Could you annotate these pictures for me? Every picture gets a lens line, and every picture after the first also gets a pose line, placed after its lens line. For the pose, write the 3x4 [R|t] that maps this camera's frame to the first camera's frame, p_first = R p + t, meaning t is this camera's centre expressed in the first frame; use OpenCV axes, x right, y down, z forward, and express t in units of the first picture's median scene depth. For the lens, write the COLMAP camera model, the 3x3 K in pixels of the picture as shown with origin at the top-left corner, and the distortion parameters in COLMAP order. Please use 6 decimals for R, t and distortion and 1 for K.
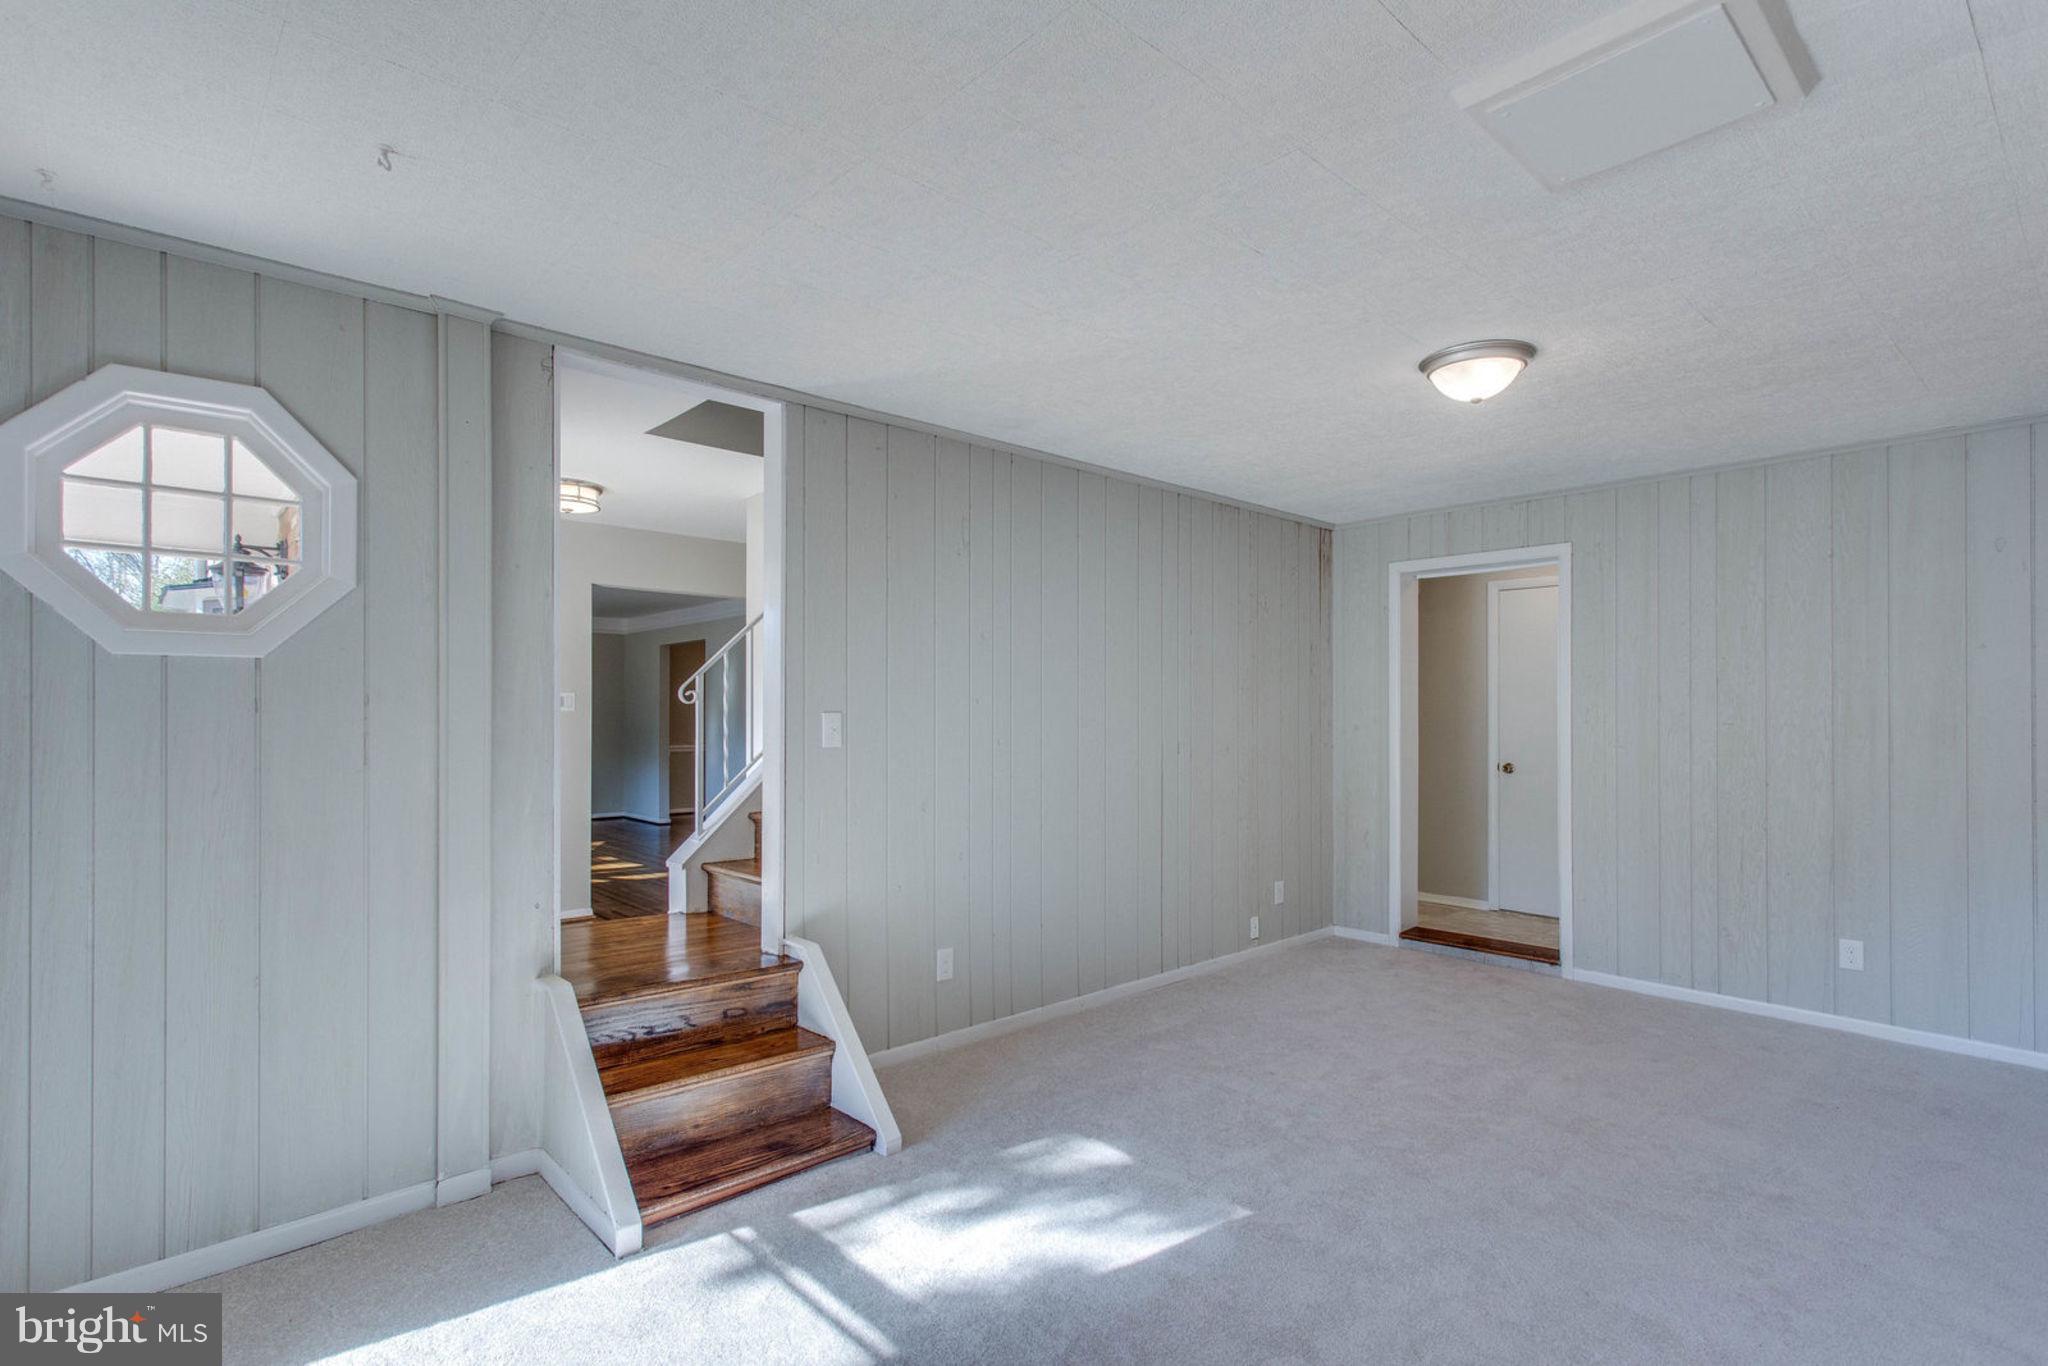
lens RADIAL K [[990.0, 0, 1027.5], [0, 990.0, 697.2], [0, 0, 1]] dist [0.006751, 0.000111]
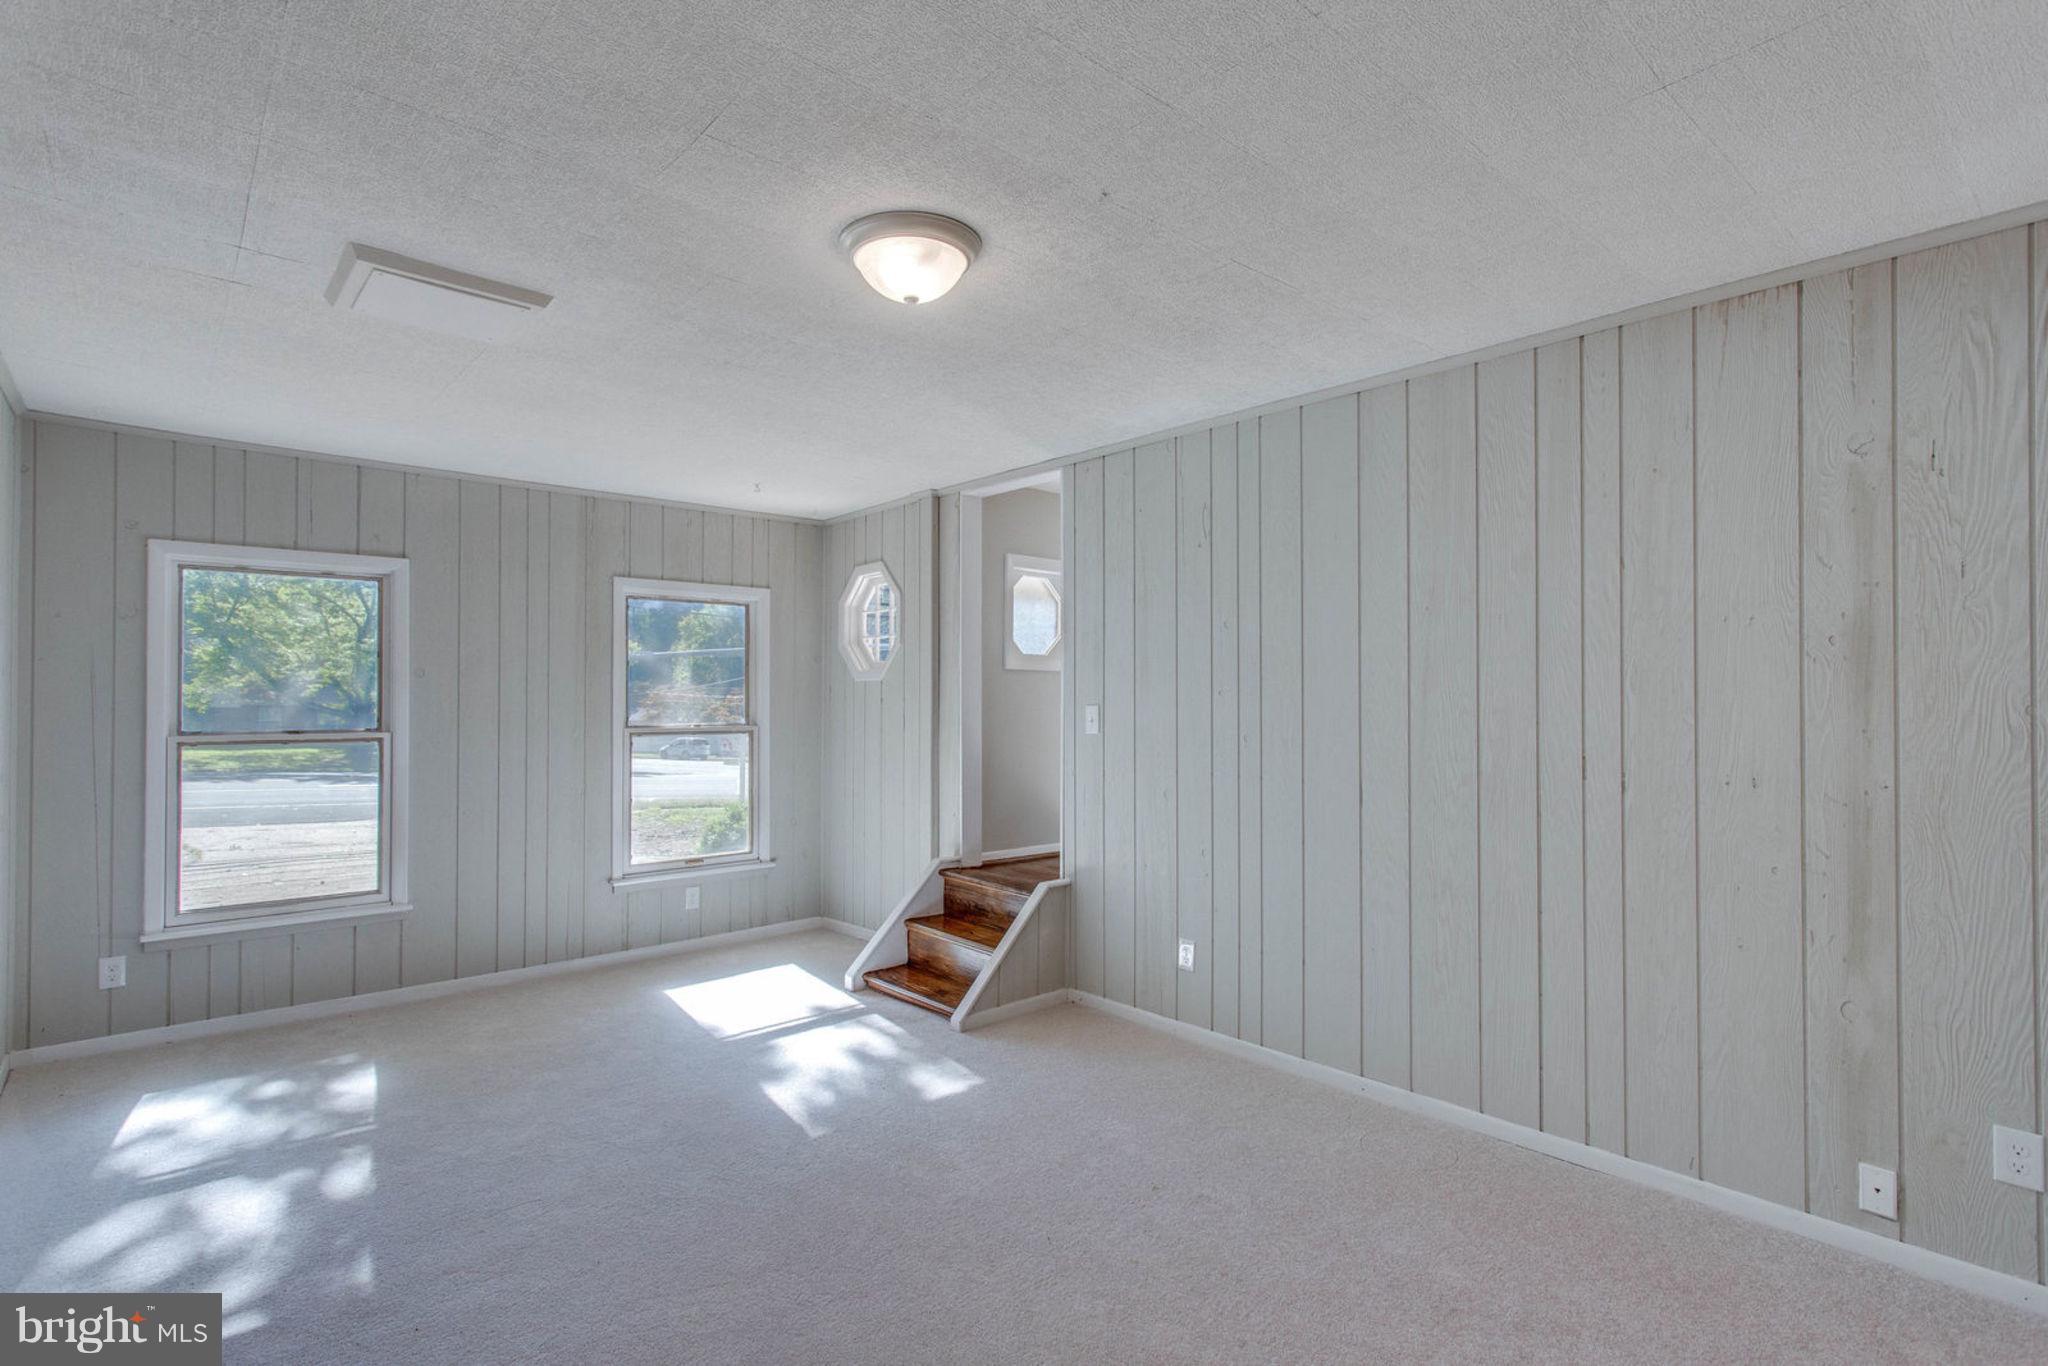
lens RADIAL K [[990.0, 0, 1027.6], [0, 990.0, 689.9], [0, 0, 1]] dist [0.006751, 0.000111]
pose [[-0.005337, -0.018366, -0.999817, 1.390557], [0.007097, 0.999805, -0.018403, 0.024015], [0.999961, -0.007194, -0.005206, 1.256465]]
